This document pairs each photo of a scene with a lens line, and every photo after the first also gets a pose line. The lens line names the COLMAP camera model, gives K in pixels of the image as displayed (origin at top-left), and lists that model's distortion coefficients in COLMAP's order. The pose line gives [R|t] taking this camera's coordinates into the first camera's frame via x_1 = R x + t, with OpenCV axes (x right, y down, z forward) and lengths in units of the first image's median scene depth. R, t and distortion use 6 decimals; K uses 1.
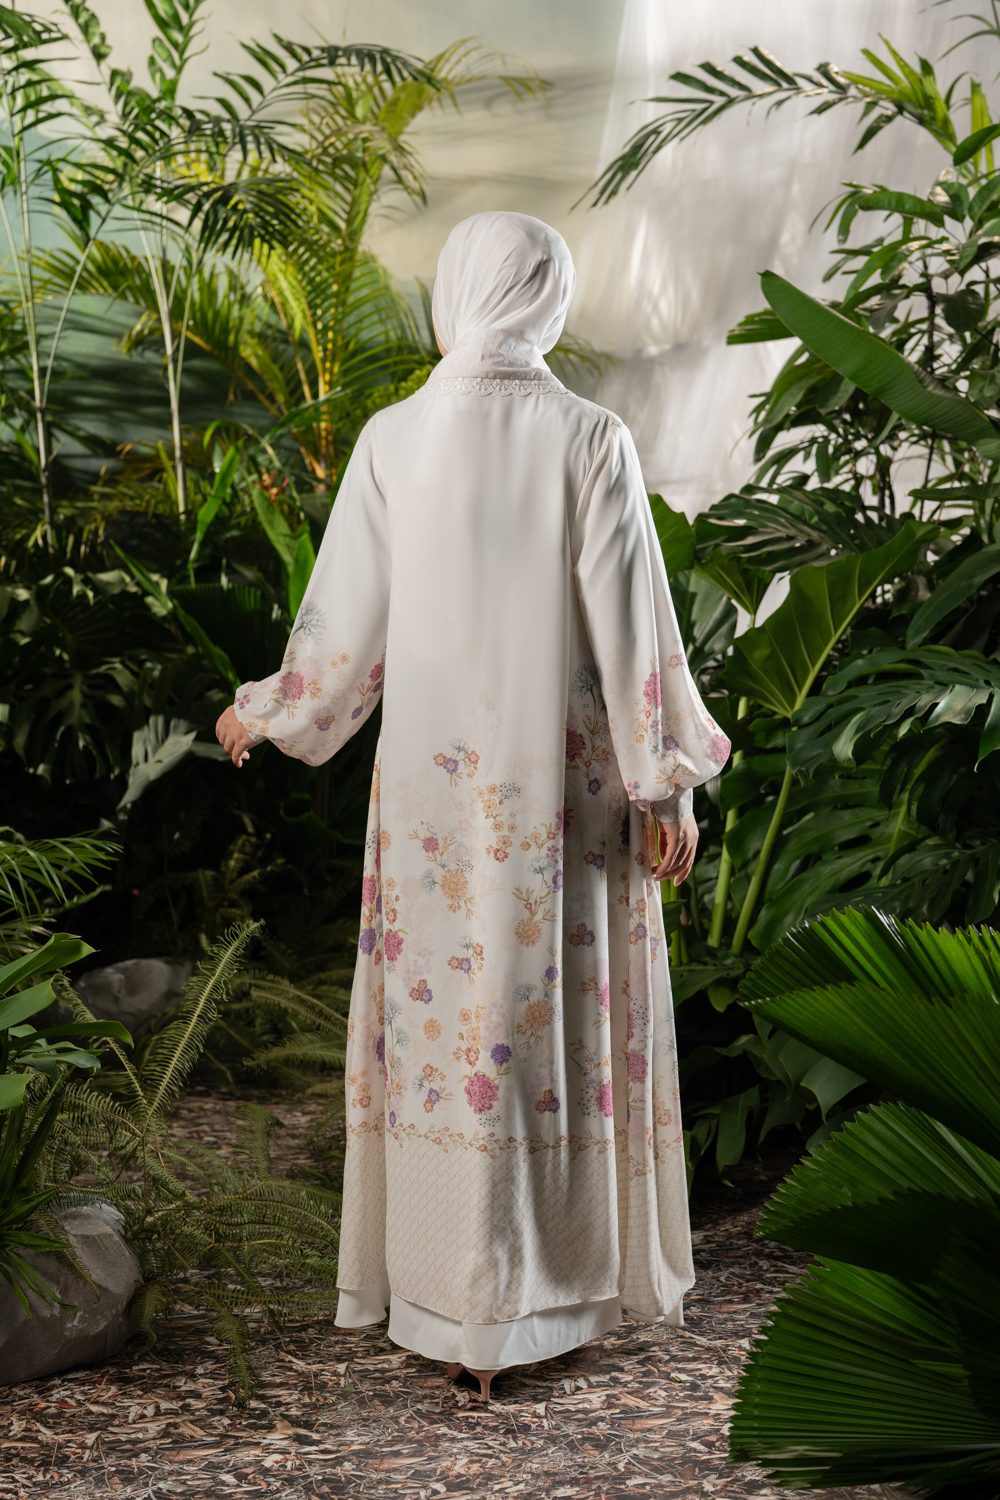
lens RADIAL K [[2187.1, 0, 513.7], [0, 2187.1, 730.0], [0, 0, 1]] dist [-0.028961, 0.028488]
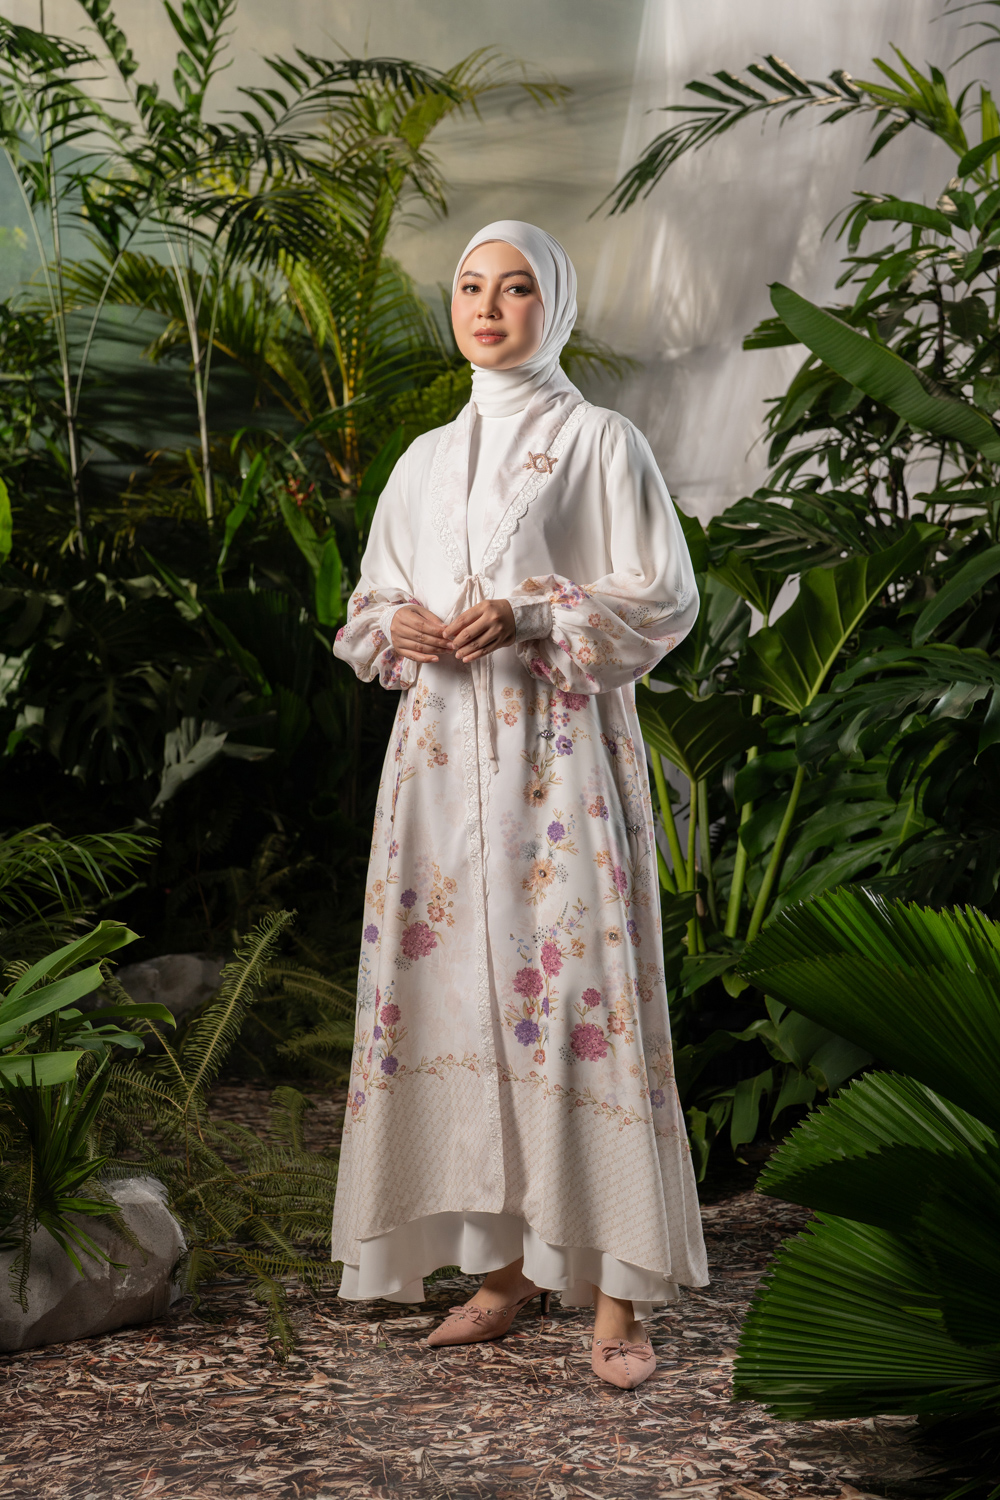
lens RADIAL K [[2226.3, 0, 500.0], [0, 2226.3, 750.0], [0, 0, 1]] dist [-0.025439, -0.028896]
pose [[0.999794, -0.006833, -0.019131, 0.002689], [0.006989, 0.999943, 0.008124, 0.001175], [0.019074, -0.008256, 0.999784, -0.040140]]
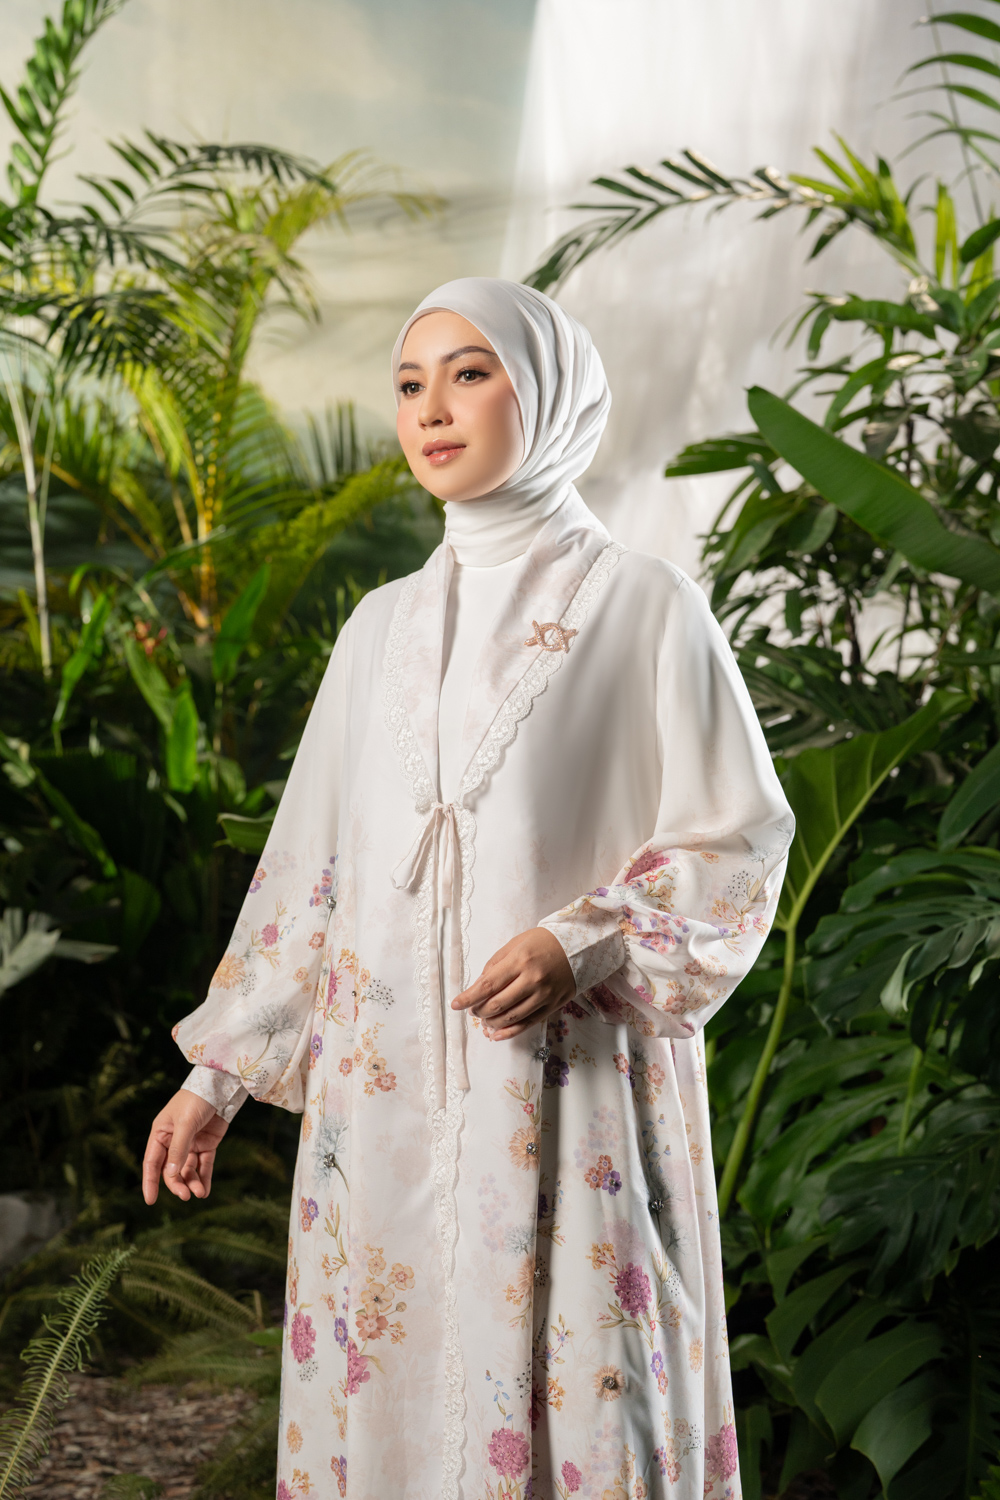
lens RADIAL K [[2074.2, 0, 500.0], [0, 2074.2, 750.0], [0, 0, 1]] dist [-0.016295, 0.025713]
pose [[0.998368, -0.010543, 0.056126, -0.016485], [0.013113, 0.998873, -0.045612, -0.028005], [-0.055582, 0.046274, 0.997381, 0.165754]]
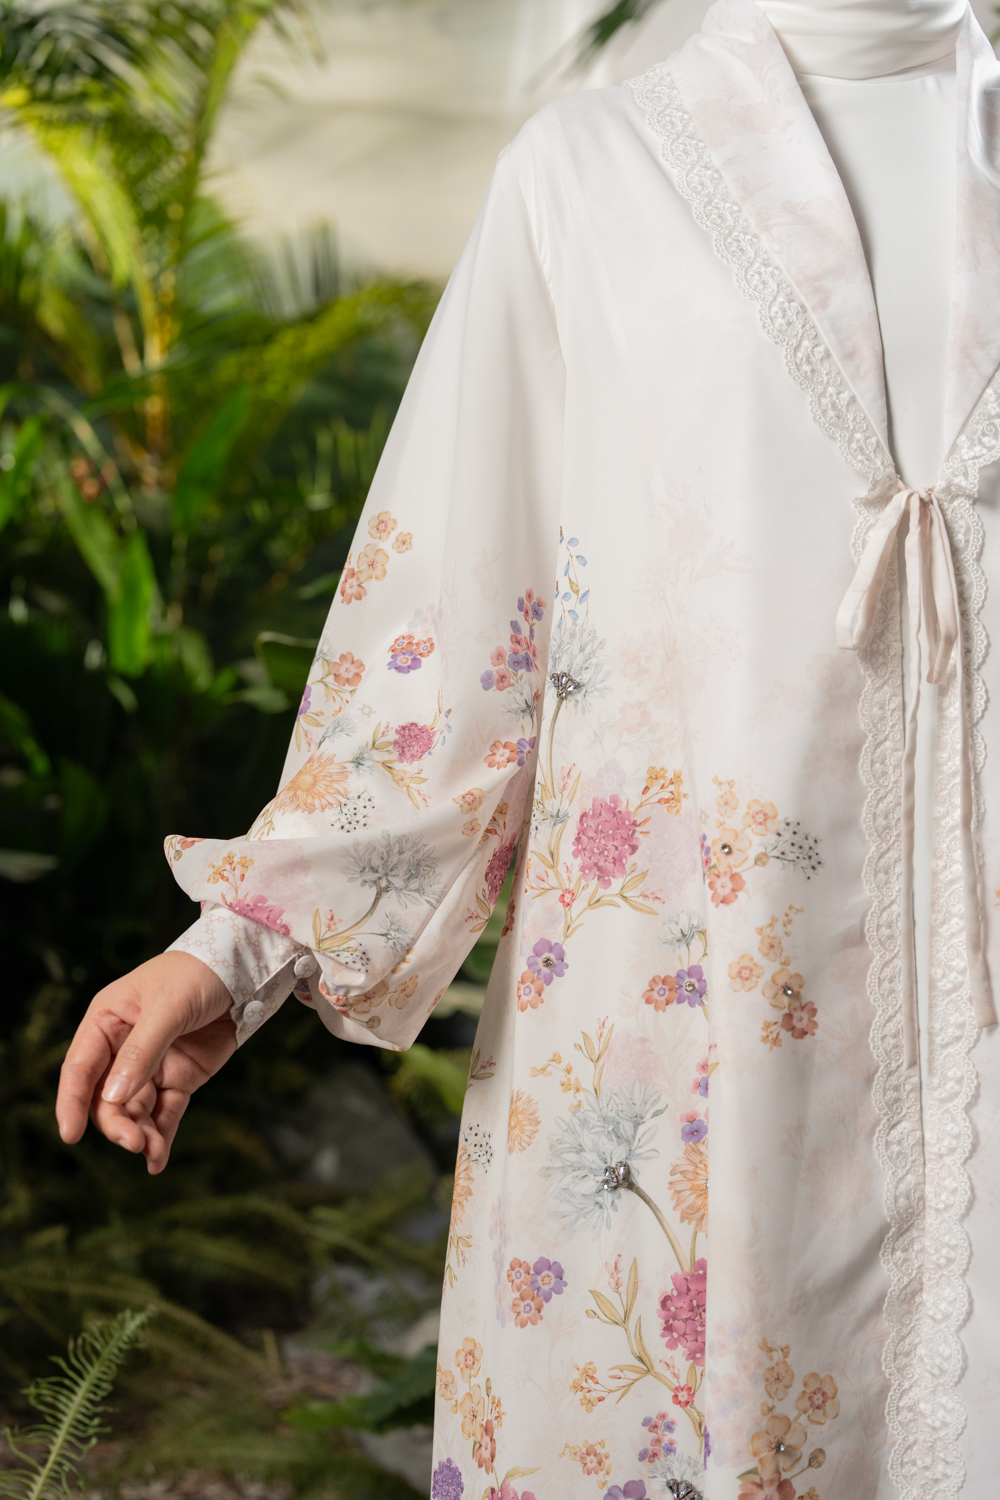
lens RADIAL K [[2167.8, 0, 503.4], [0, 2167.8, 717.3], [0, 0, 1]] dist [-0.017005, -0.091436]
pose [[0.994900, 0.006133, 0.100675, -0.052195], [-0.002261, 0.999255, -0.038533, -0.008530], [-0.100836, 0.038109, 0.994173, 0.325176]]
